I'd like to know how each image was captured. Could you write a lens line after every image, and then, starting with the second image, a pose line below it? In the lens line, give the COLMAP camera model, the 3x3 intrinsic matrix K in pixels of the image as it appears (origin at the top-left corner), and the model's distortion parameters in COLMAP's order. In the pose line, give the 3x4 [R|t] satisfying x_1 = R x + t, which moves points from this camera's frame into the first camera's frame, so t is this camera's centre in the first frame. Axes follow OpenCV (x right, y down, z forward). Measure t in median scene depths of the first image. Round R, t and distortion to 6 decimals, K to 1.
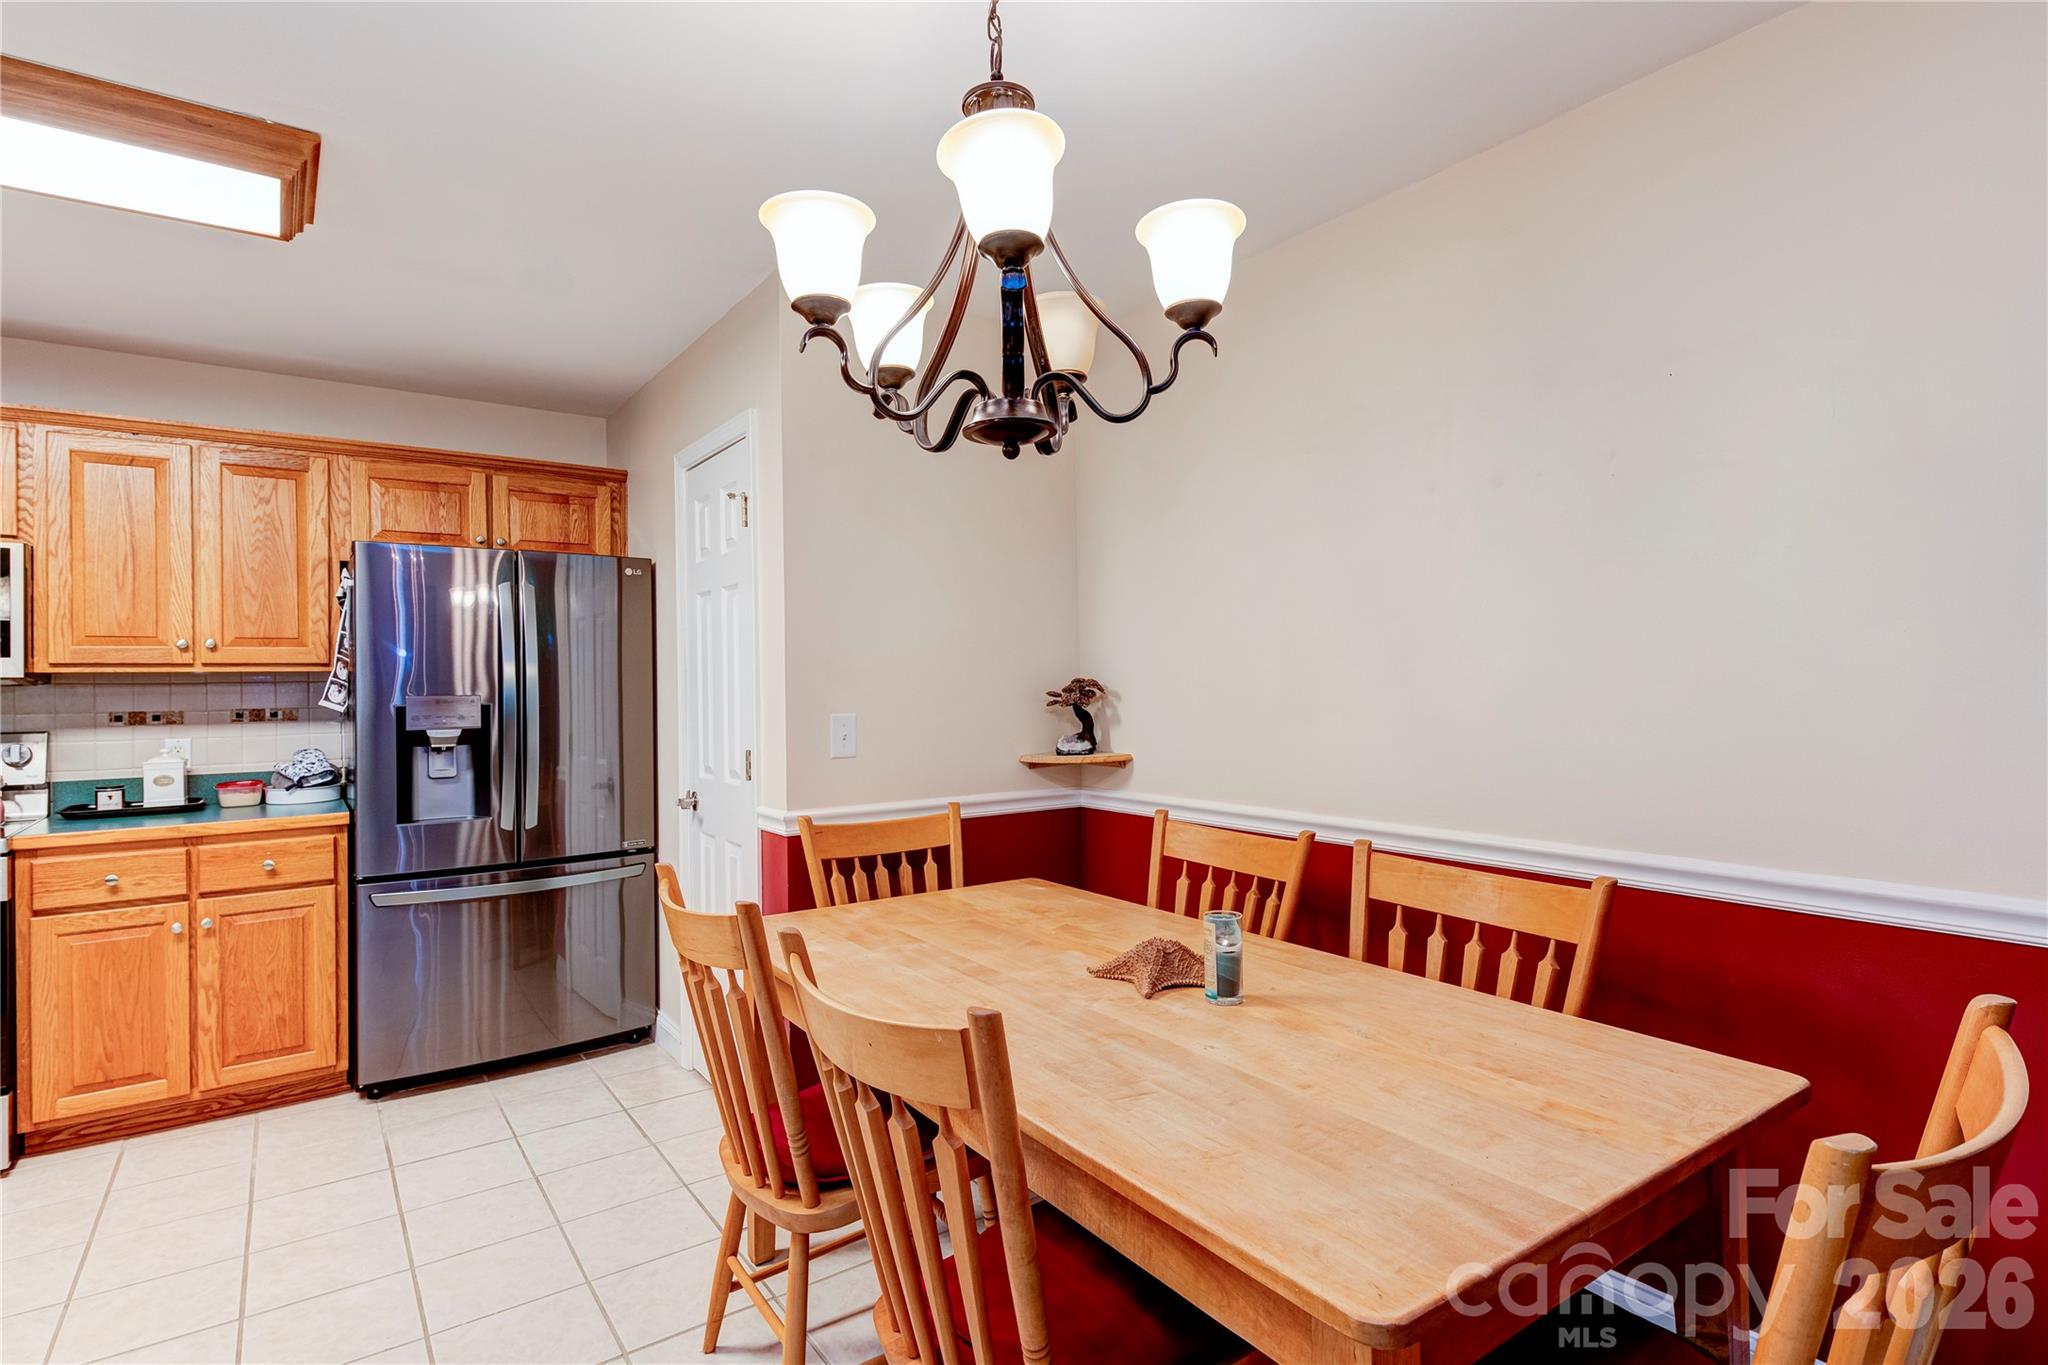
lens RADIAL K [[1031.5, 0, 1044.1], [0, 1031.5, 675.8], [0, 0, 1]] dist [0.018552, -0.010203]
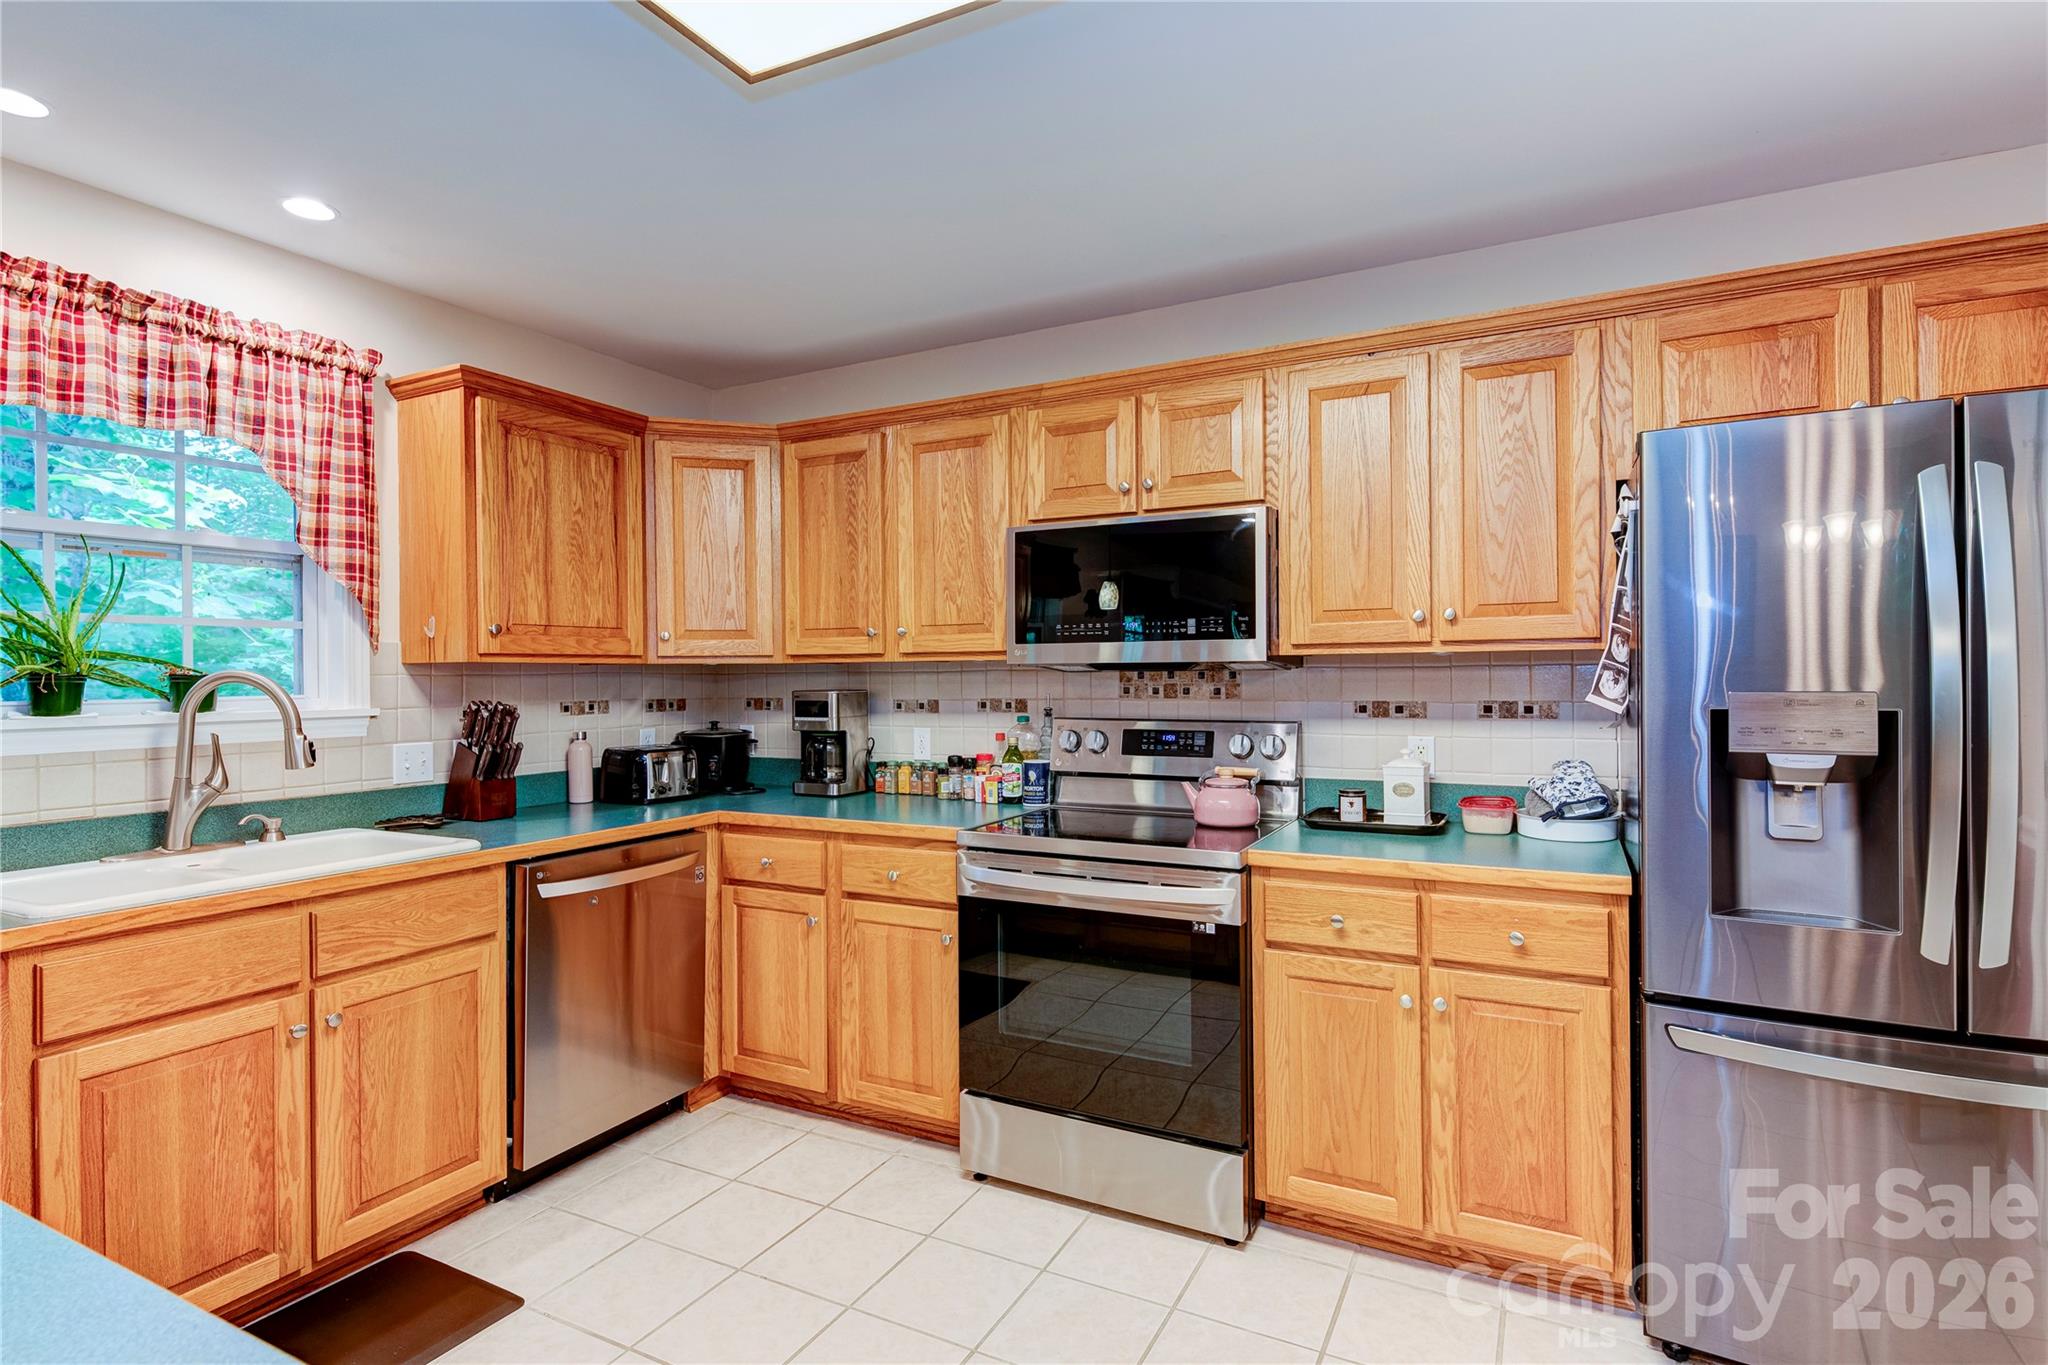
lens RADIAL K [[1031.5, 0, 1021.1], [0, 1031.5, 681.6], [0, 0, 1]] dist [0.018552, -0.010203]
pose [[0.442832, 0.015096, -0.896478, -0.279245], [0.012051, 0.999668, 0.022786, -0.003457], [0.896524, -0.020894, 0.442503, 0.404800]]
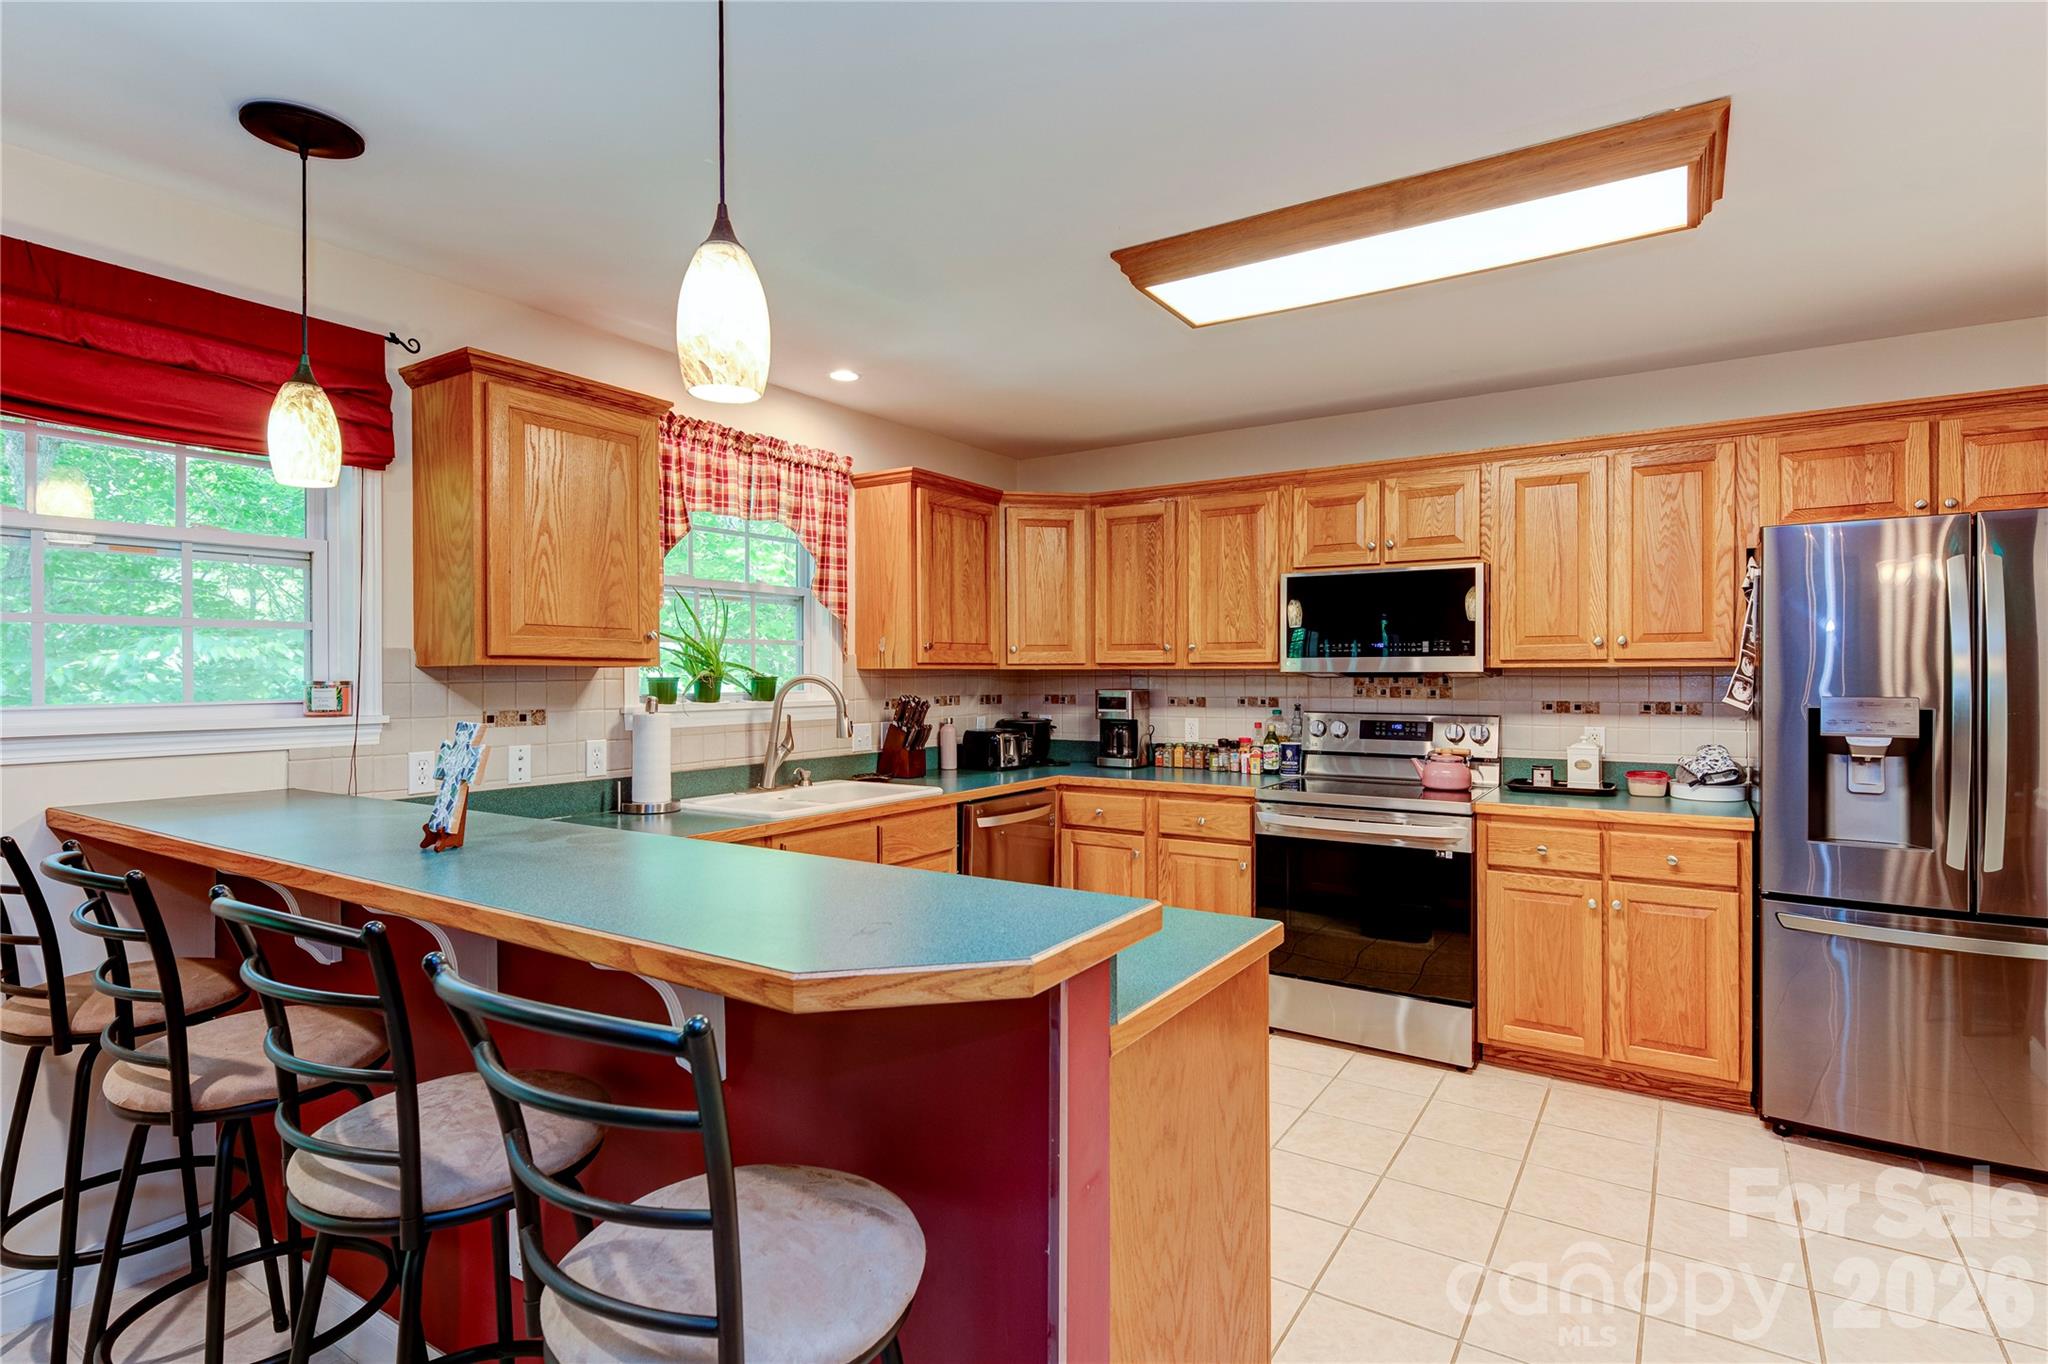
lens RADIAL K [[1031.5, 0, 1018.5], [0, 1031.5, 679.8], [0, 0, 1]] dist [0.018552, -0.010203]
pose [[0.353640, 0.018449, -0.935200, -0.031569], [0.006893, 0.999727, 0.022328, -0.019081], [0.935356, -0.014342, 0.353416, 0.052515]]
